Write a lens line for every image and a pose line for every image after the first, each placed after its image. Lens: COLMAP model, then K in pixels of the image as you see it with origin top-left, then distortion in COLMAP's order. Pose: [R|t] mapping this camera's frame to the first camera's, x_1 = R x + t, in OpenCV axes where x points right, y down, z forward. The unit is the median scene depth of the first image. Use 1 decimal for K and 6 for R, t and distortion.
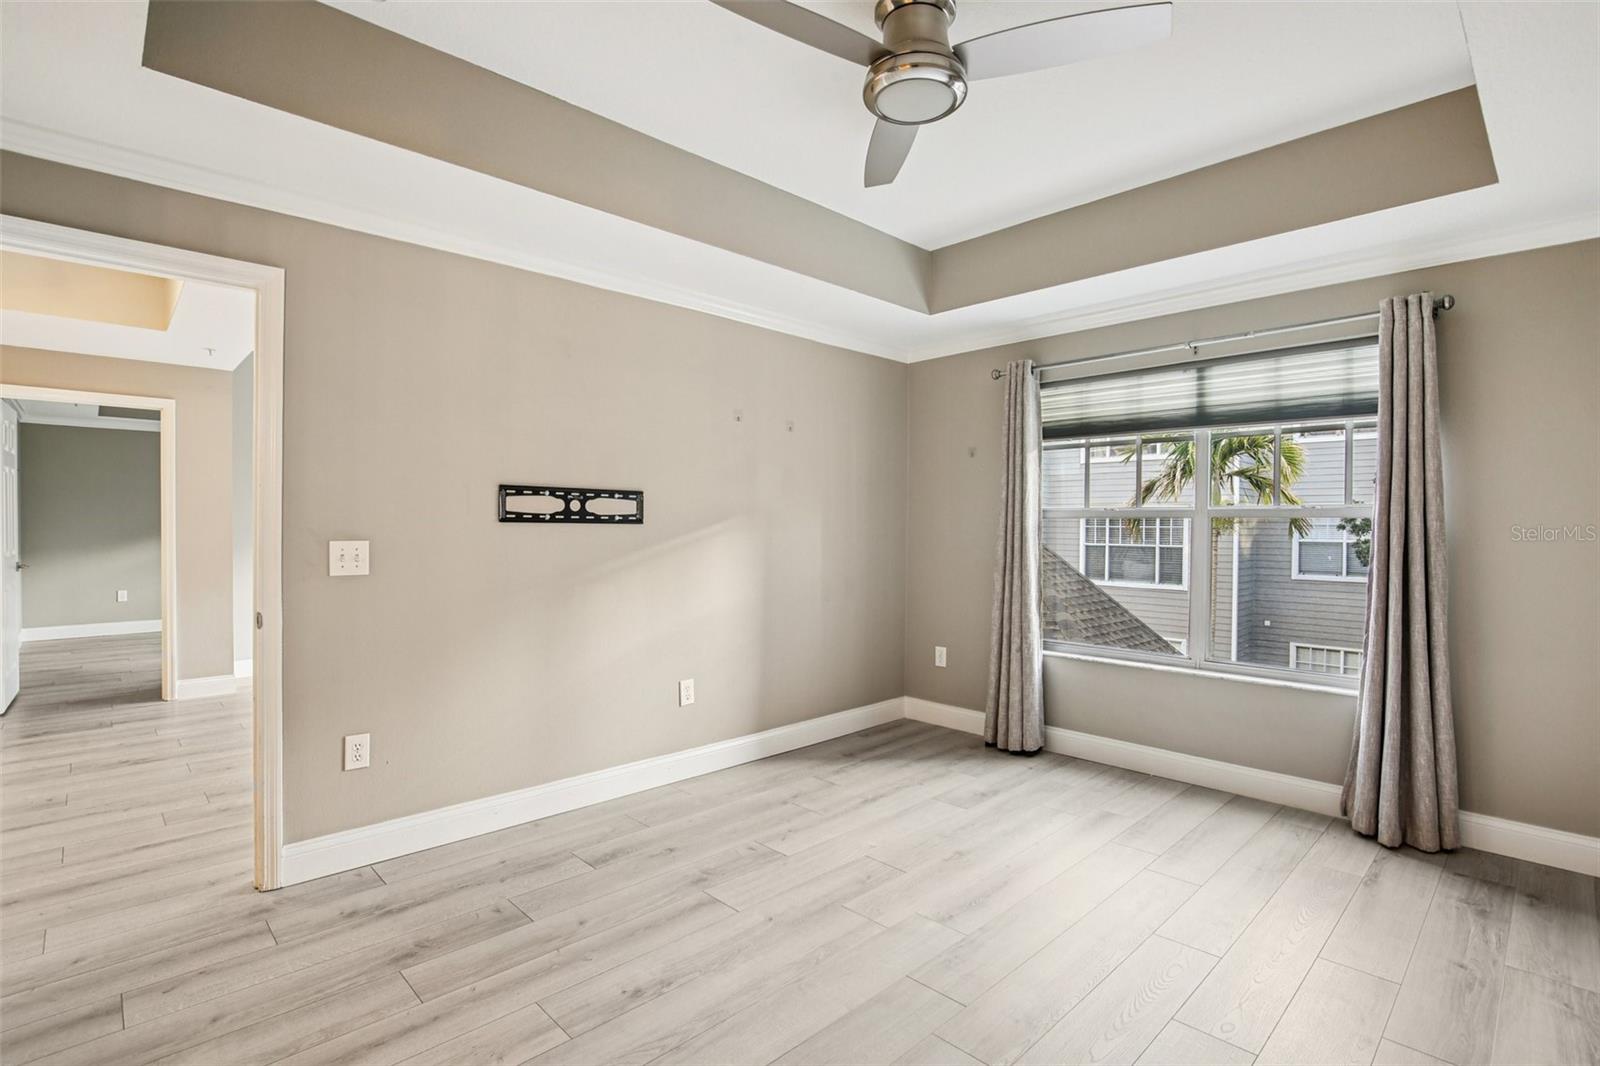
lens RADIAL K [[764.8, 0, 770.9], [0, 764.8, 531.7], [0, 0, 1]] dist [-0.030921, 0.004023]
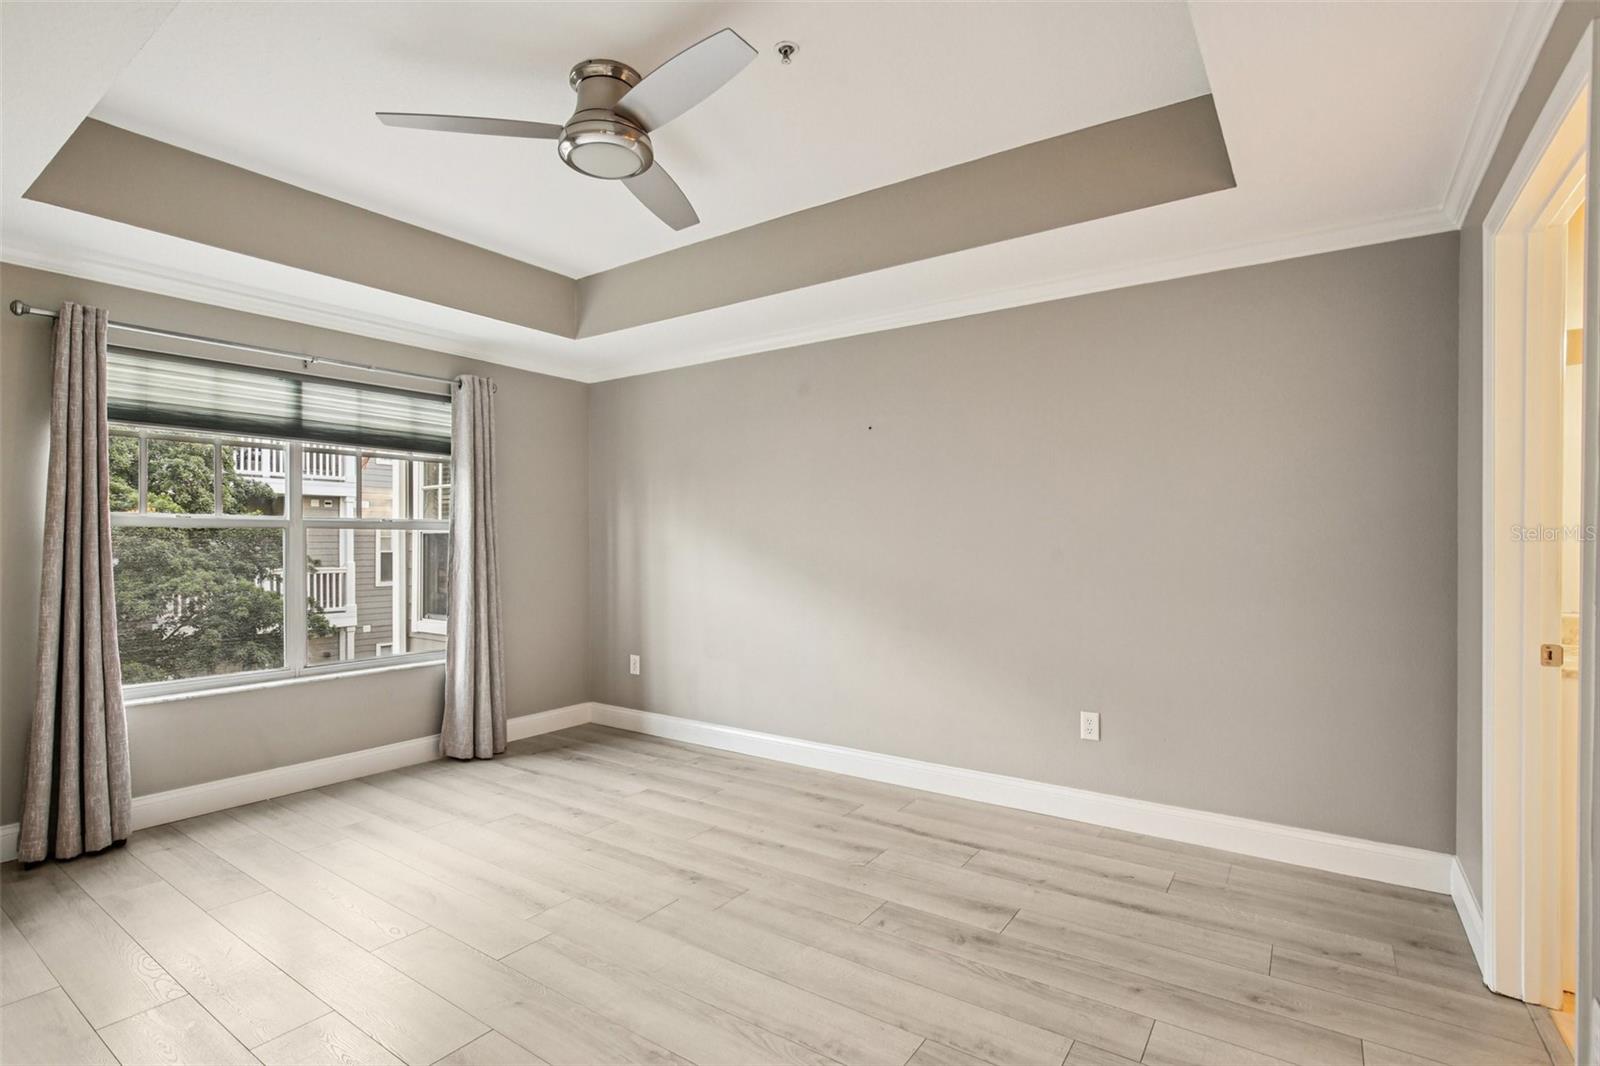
lens RADIAL K [[764.8, 0, 805.0], [0, 764.8, 533.7], [0, 0, 1]] dist [-0.030921, 0.004023]
pose [[-0.226298, 0.003560, 0.974052, -0.639000], [0.006458, 0.999977, -0.002154, -0.004781], [-0.974037, 0.005802, -0.226316, 0.630853]]
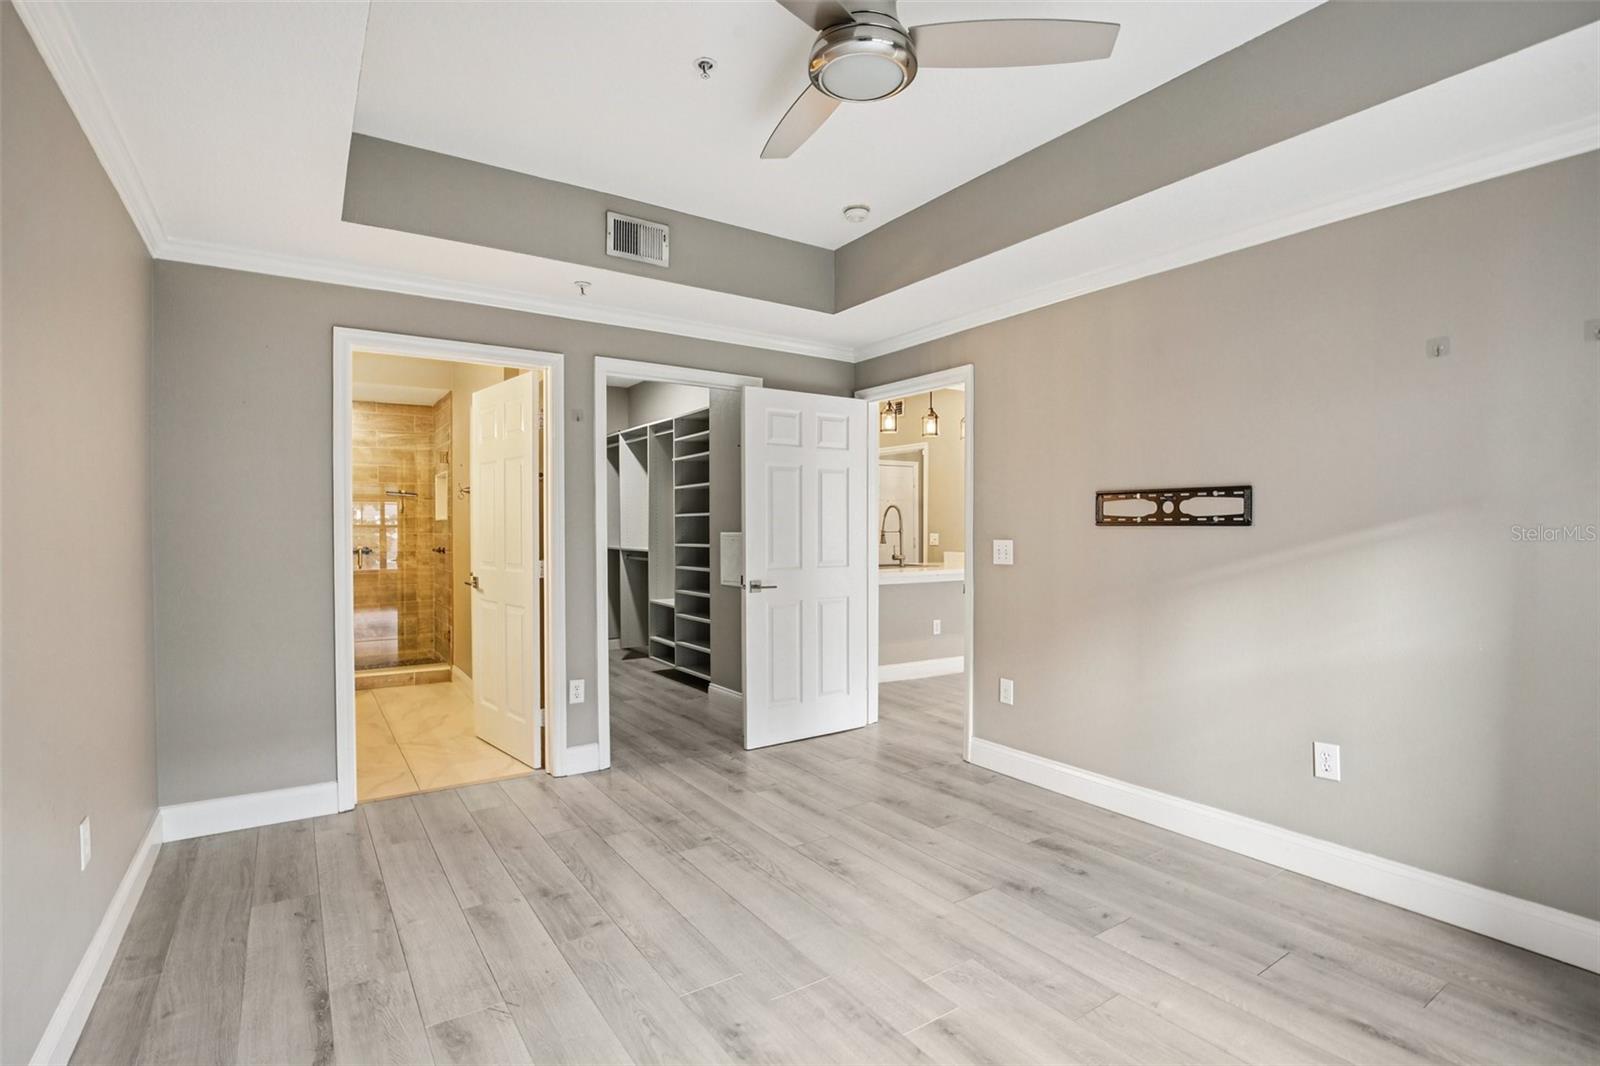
lens RADIAL K [[764.8, 0, 807.3], [0, 764.8, 529.6], [0, 0, 1]] dist [-0.030921, 0.004023]
pose [[-0.153381, 0.000492, -0.988167, 0.739541], [-0.001162, 0.999999, 0.000679, -0.006683], [0.988166, 0.001253, -0.153381, 0.703330]]
